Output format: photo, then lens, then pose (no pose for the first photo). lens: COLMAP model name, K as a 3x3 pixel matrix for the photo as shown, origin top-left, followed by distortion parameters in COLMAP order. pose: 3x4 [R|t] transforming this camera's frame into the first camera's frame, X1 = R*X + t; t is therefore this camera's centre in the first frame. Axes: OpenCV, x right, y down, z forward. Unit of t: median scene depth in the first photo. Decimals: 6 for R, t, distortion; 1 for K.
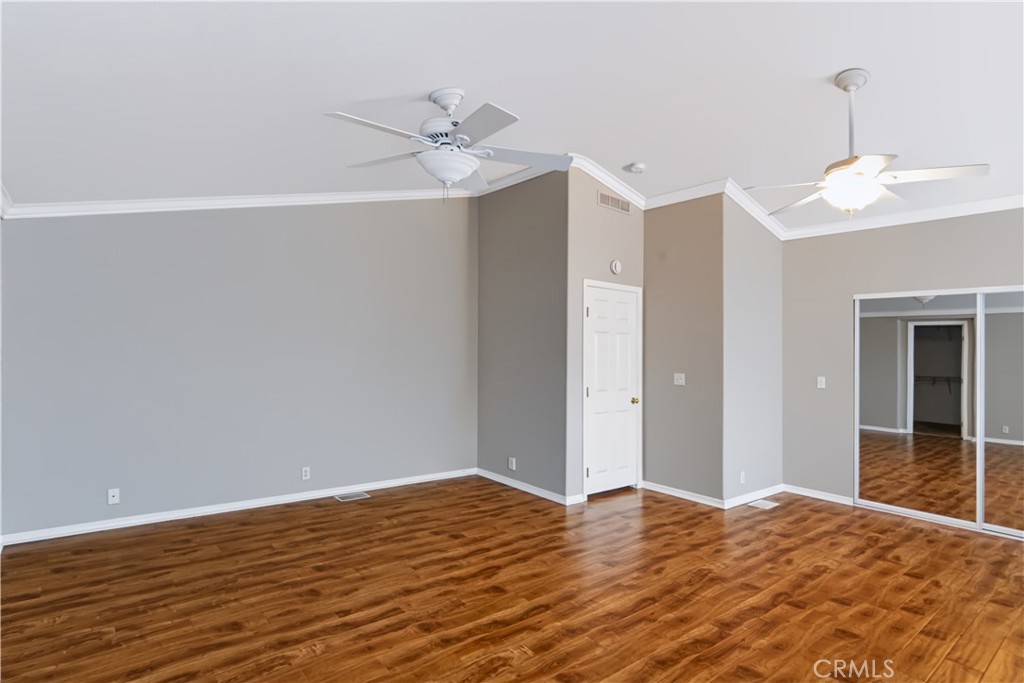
lens RADIAL K [[527.4, 0, 508.8], [0, 527.4, 346.8], [0, 0, 1]] dist [-0.007956, -0.001341]
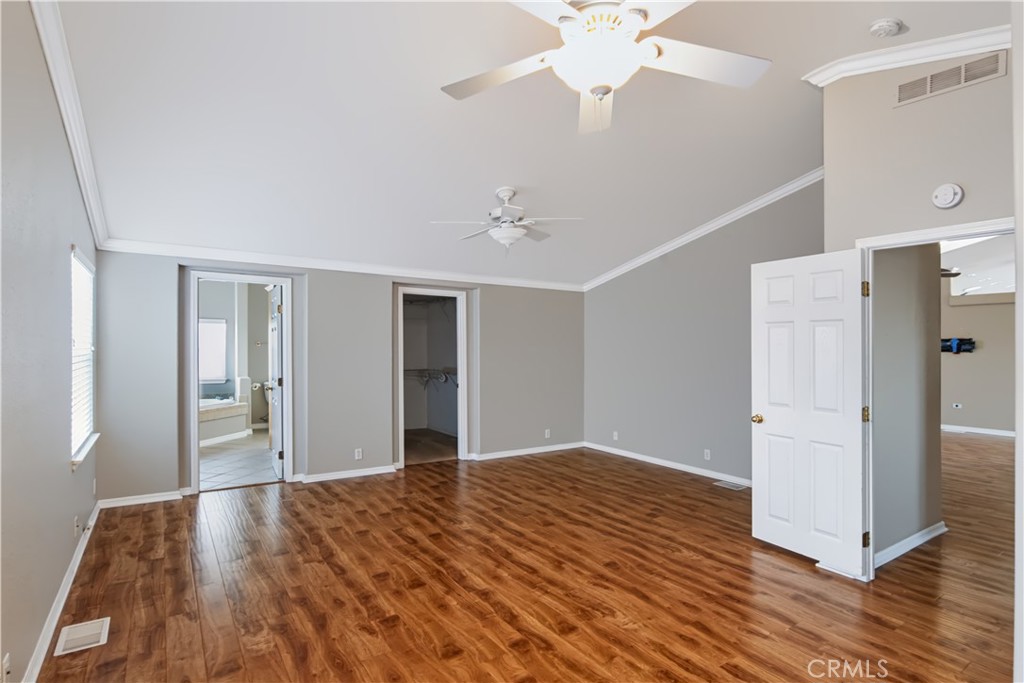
lens RADIAL K [[527.4, 0, 521.8], [0, 527.4, 344.7], [0, 0, 1]] dist [-0.007956, -0.001341]
pose [[-0.065849, -0.027948, -0.997438, 1.265673], [-0.008507, 0.999587, -0.027447, 0.036435], [0.997793, 0.006678, -0.066060, 0.960307]]
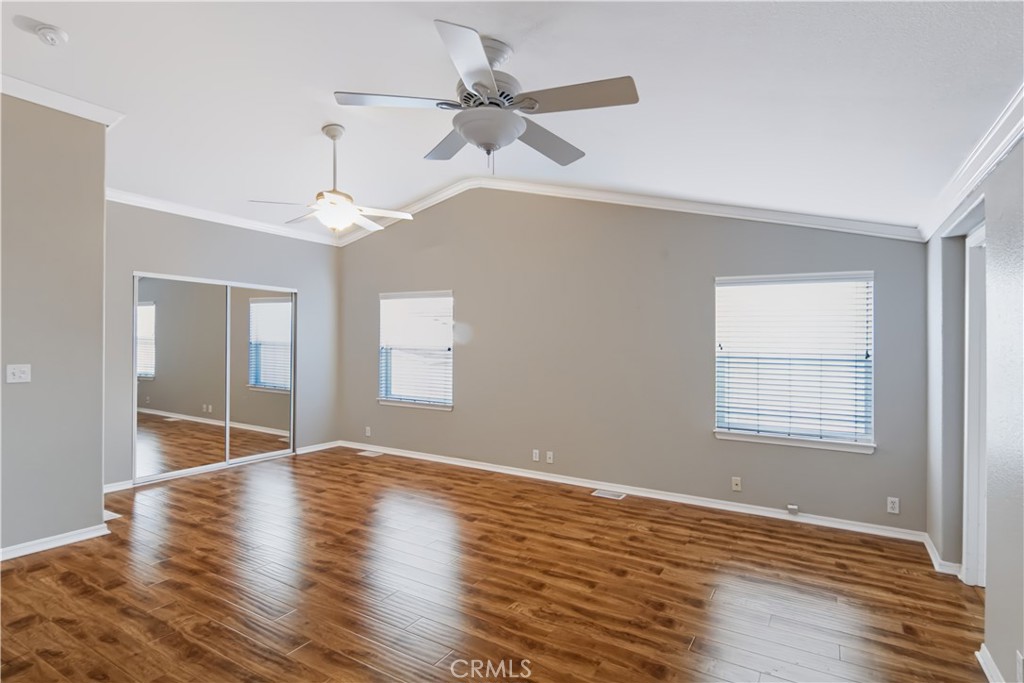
lens RADIAL K [[527.4, 0, 511.0], [0, 527.4, 337.9], [0, 0, 1]] dist [-0.007956, -0.001341]
pose [[-0.344505, -0.020296, 0.938565, -0.768650], [-0.028419, 0.999534, 0.011183, -0.009592], [-0.938354, -0.022821, -0.344921, 1.064246]]
